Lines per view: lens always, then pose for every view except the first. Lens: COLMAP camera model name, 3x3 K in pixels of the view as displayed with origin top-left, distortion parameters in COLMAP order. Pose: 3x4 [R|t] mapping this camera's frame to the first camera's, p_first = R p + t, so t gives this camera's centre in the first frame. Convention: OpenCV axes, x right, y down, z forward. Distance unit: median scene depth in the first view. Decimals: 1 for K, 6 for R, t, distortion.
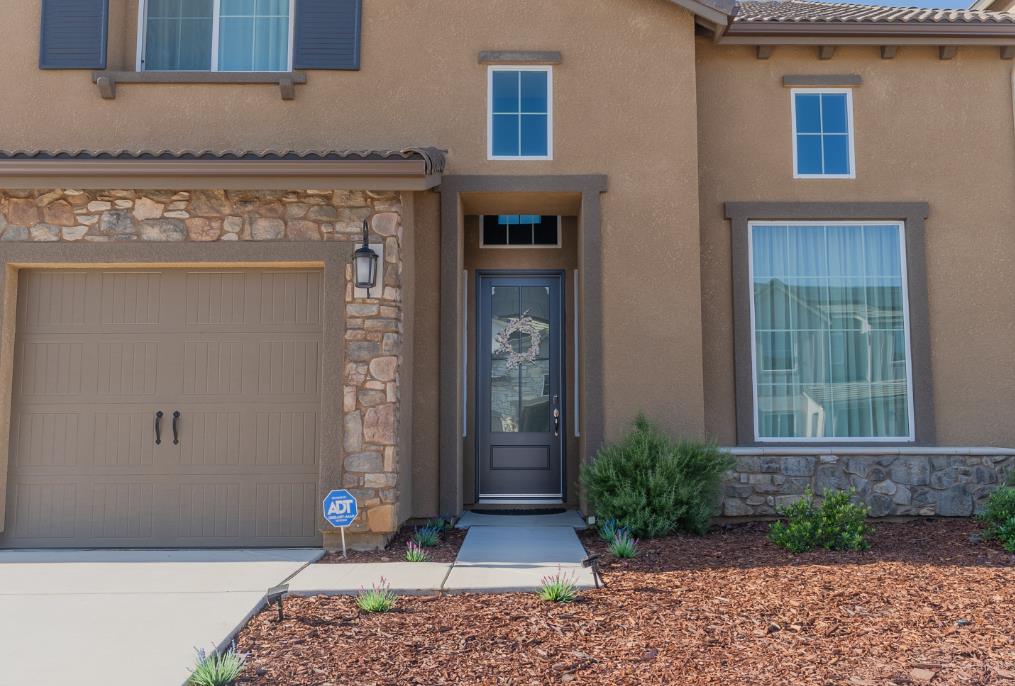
lens RADIAL K [[910.2, 0, 506.4], [0, 910.2, 338.9], [0, 0, 1]] dist [-0.001756, -0.011340]
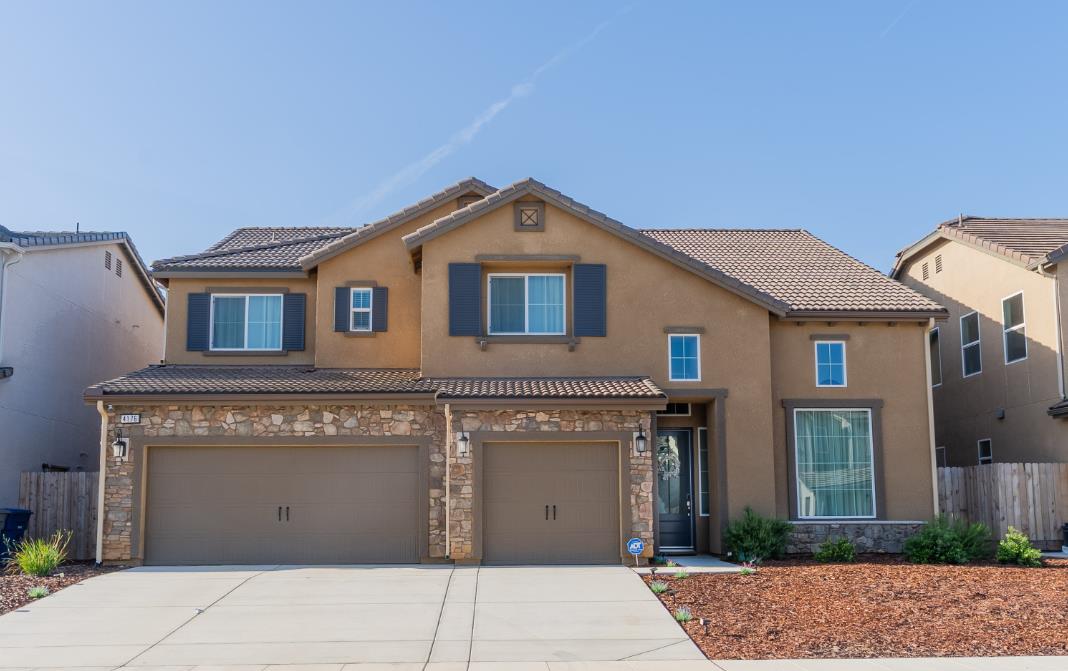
lens RADIAL K [[892.8, 0, 512.8], [0, 892.8, 418.5], [0, 0, 1]] dist [-0.003765, -0.002301]
pose [[0.999755, -0.000170, 0.022145, -0.440241], [0.000221, 0.999997, -0.002291, -0.113821], [-0.022145, 0.002295, 0.999752, -1.055455]]
